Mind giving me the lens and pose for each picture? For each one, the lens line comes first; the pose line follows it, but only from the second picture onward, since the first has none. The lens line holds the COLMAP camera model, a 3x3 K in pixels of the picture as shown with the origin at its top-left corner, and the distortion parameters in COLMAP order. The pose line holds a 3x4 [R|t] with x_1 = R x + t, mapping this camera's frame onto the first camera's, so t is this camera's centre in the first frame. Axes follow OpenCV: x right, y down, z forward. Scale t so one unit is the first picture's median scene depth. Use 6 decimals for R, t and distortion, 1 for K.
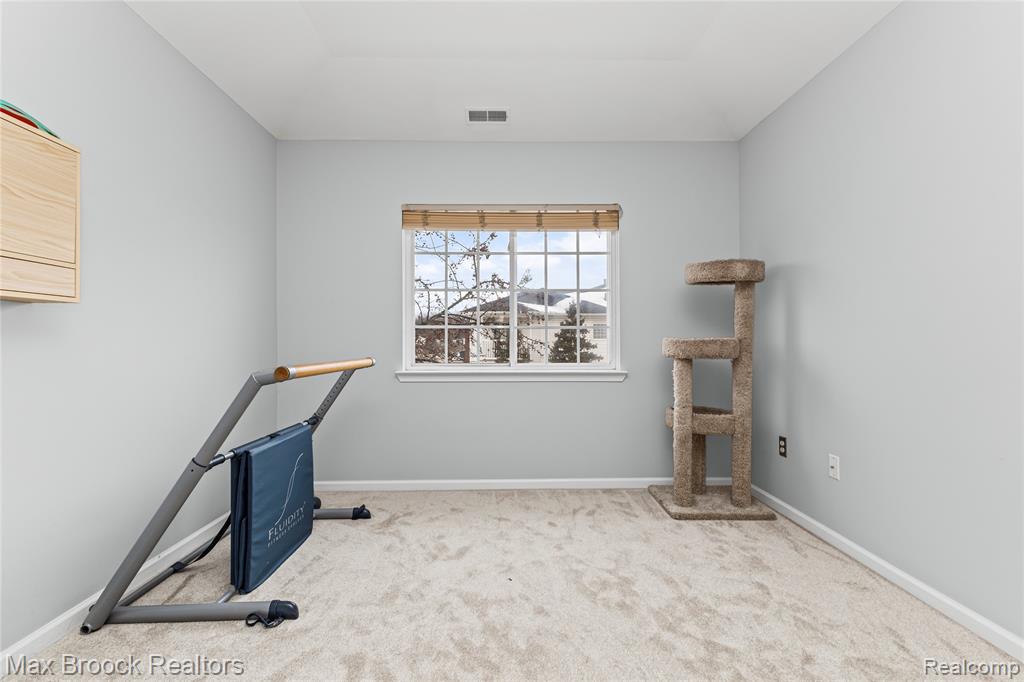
lens RADIAL K [[444.9, 0, 512.0], [0, 444.9, 341.0], [0, 0, 1]] dist [0.002261, -0.000026]
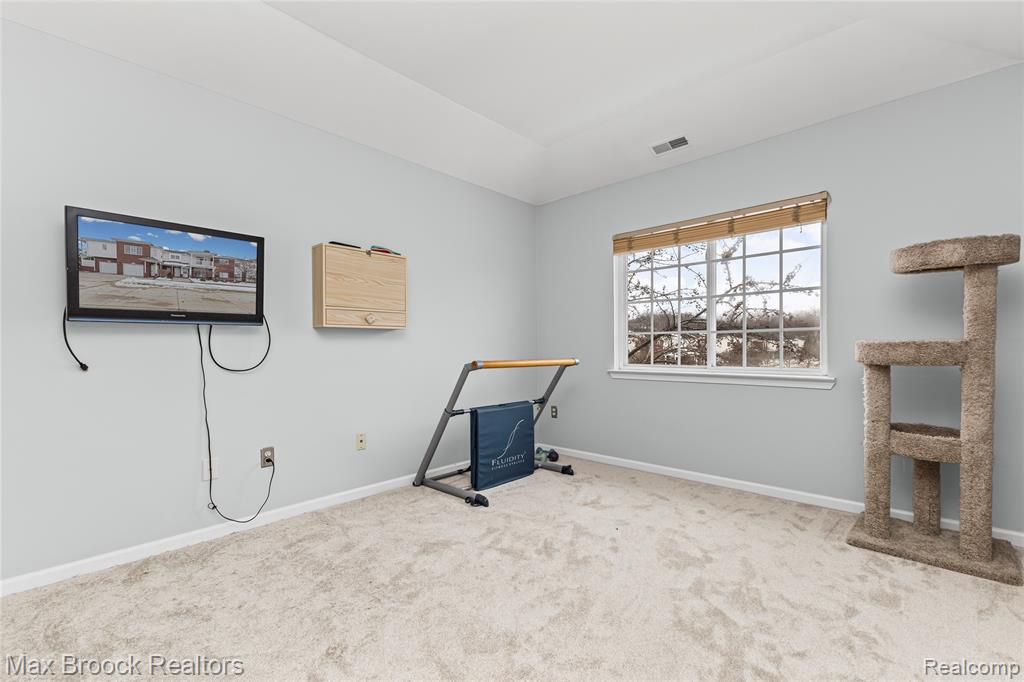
lens RADIAL K [[439.1, 0, 512.4], [0, 439.1, 352.1], [0, 0, 1]] dist [0.001838, 0.000209]
pose [[0.716812, 0.002892, -0.697261, 0.482366], [0.010063, 0.999844, 0.014492, -0.003794], [0.697194, -0.017404, 0.716671, -0.092485]]
